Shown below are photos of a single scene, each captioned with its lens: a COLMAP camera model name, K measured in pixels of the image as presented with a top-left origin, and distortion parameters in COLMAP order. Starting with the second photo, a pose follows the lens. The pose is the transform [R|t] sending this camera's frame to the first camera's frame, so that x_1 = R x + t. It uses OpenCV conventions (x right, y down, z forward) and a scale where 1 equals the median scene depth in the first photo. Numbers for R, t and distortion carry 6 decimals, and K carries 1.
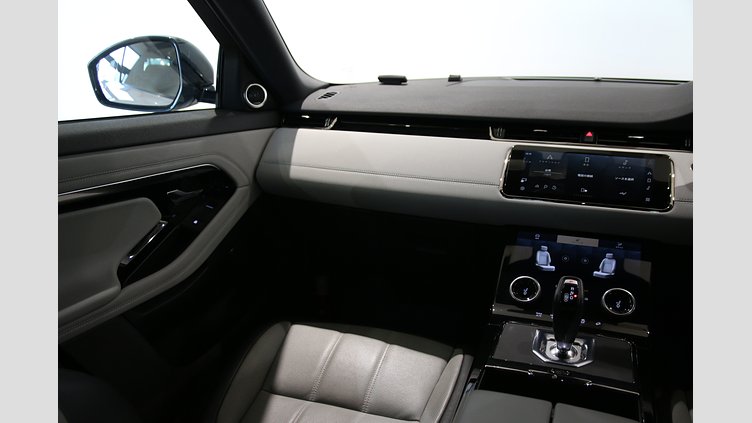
lens RADIAL K [[626.2, 0, 376.0], [0, 626.2, 211.5], [0, 0, 1]] dist [-0.015706, 0.000696]
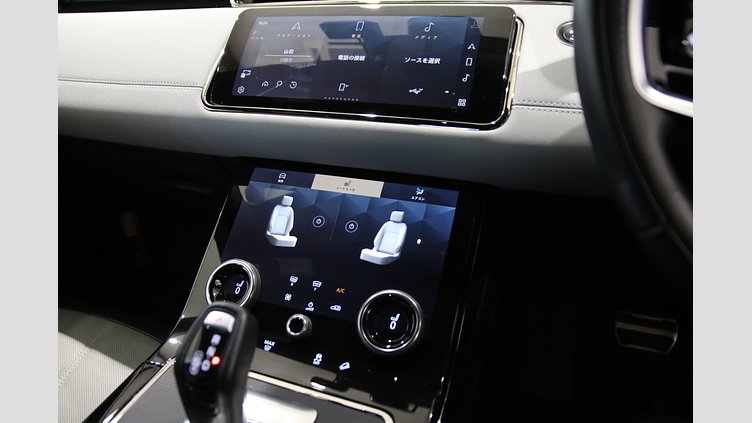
lens RADIAL K [[500.0, 0, 376.0], [0, 500.0, 211.5], [0, 0, 1]] dist [-0.083184, 0.001901]
pose [[0.998944, -0.034923, -0.029838, 0.357019], [0.040161, 0.979310, 0.198341, -0.014602], [0.022294, -0.199330, 0.979679, 0.578773]]
